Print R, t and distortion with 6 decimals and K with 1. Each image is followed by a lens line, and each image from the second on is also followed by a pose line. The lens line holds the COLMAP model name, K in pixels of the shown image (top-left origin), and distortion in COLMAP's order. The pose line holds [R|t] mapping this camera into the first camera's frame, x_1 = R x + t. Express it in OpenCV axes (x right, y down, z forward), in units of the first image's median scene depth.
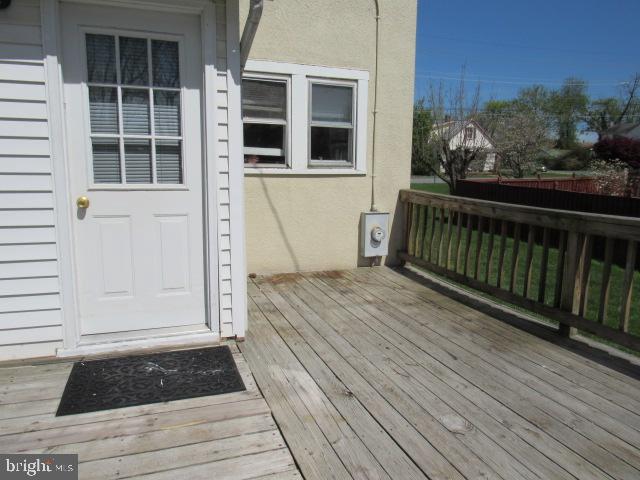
lens RADIAL K [[455.0, 0, 319.1], [0, 455.0, 240.1], [0, 0, 1]] dist [-0.027207, -0.002305]
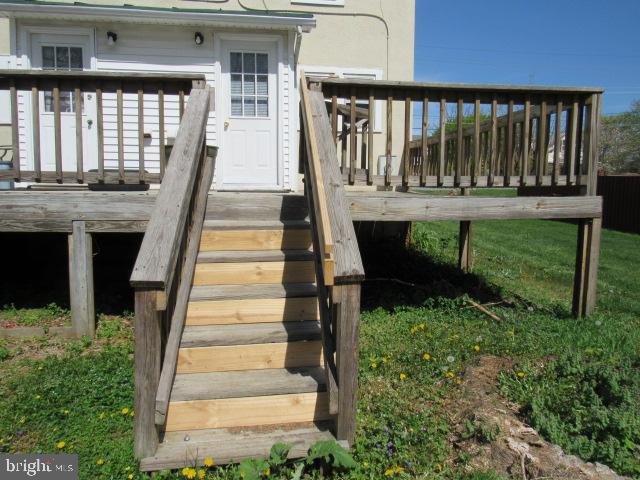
lens RADIAL K [[455.0, 0, 319.2], [0, 455.0, 240.2], [0, 0, 1]] dist [-0.027207, -0.002305]
pose [[0.978484, 0.015982, -0.205702, 0.425876], [-0.025706, 0.998670, -0.044689, 0.594113], [0.204715, 0.049016, 0.977594, -1.133569]]
